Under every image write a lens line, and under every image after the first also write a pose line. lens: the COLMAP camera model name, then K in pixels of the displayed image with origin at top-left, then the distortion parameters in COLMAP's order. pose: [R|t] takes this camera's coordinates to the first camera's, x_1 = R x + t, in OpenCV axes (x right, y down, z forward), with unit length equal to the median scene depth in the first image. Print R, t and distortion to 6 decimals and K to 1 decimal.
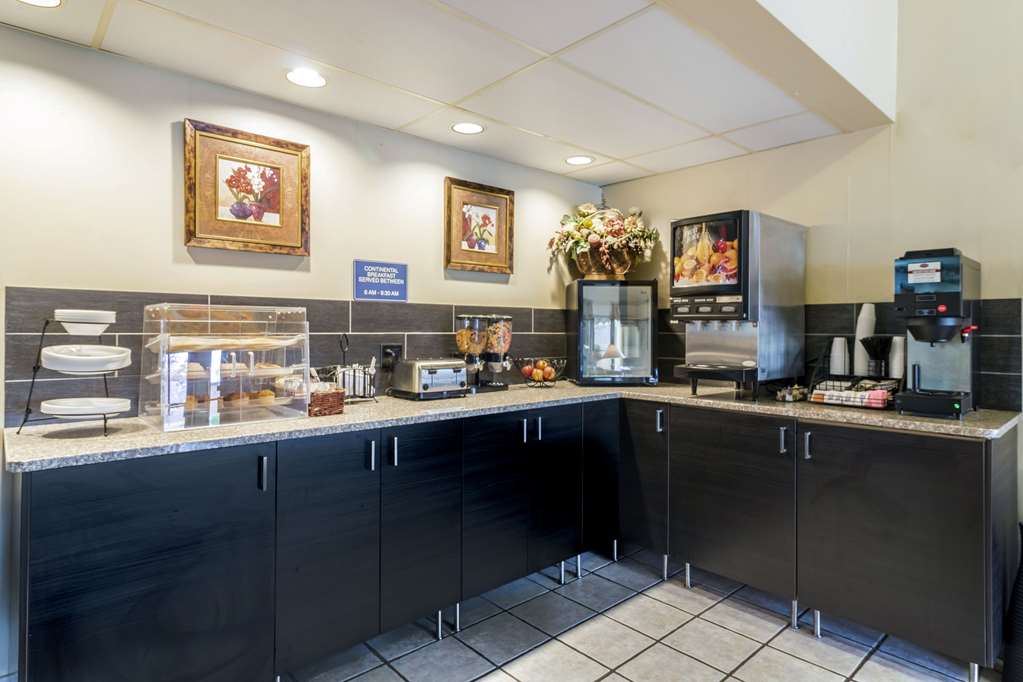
lens RADIAL K [[587.2, 0, 510.4], [0, 587.2, 332.2], [0, 0, 1]] dist [-0.014644, 0.000856]
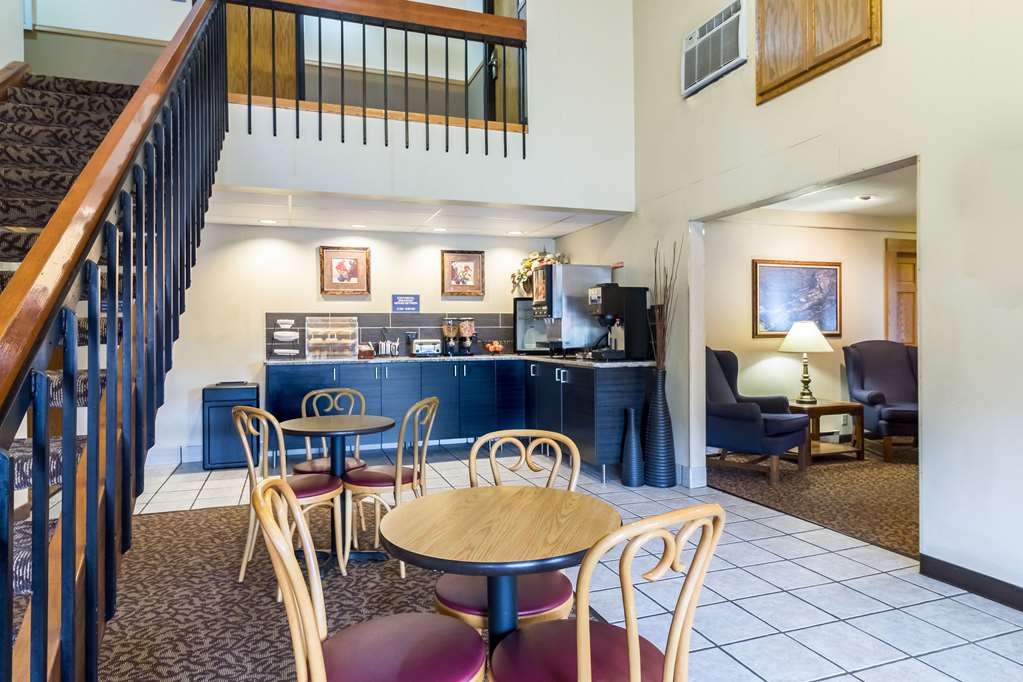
lens RADIAL K [[607.0, 0, 475.6], [0, 607.0, 323.2], [0, 0, 1]] dist [0.003119, 0.000153]
pose [[0.926337, -0.015921, -0.376359, 0.832216], [0.010087, 0.999797, -0.017467, 0.026763], [0.376561, 0.012384, 0.926309, -0.942863]]
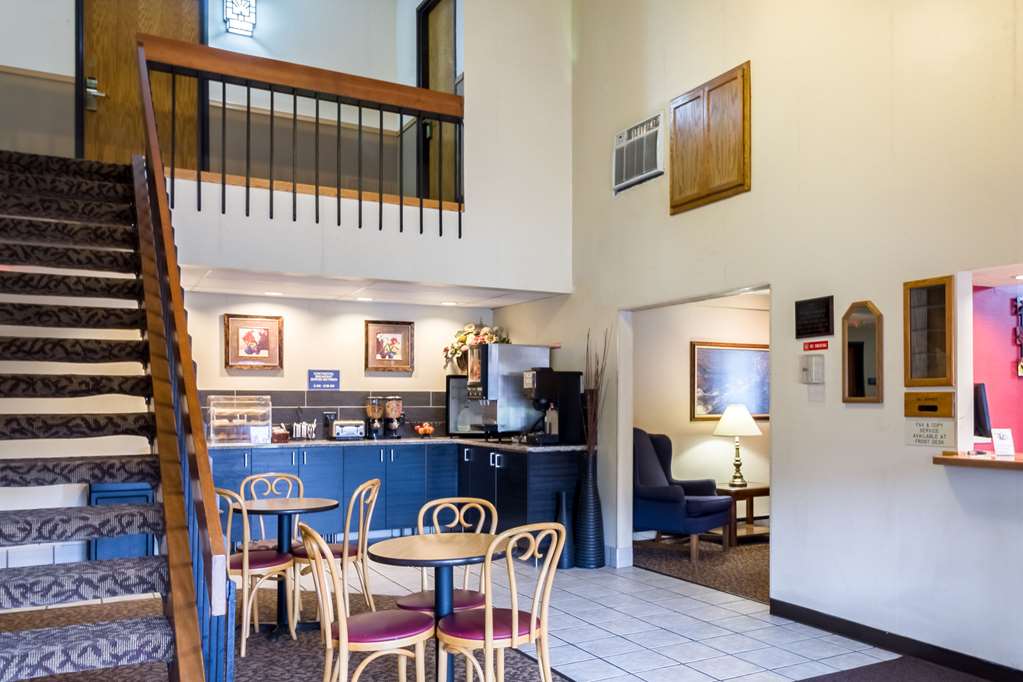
lens RADIAL K [[799.8, 0, 544.1], [0, 799.8, 388.1], [0, 0, 1]] dist [0.007660, -0.005373]
pose [[0.980583, -0.006894, -0.195985, 0.965149], [0.002559, 0.999747, -0.022365, 0.000261], [0.196089, 0.021430, 0.980352, -1.372755]]
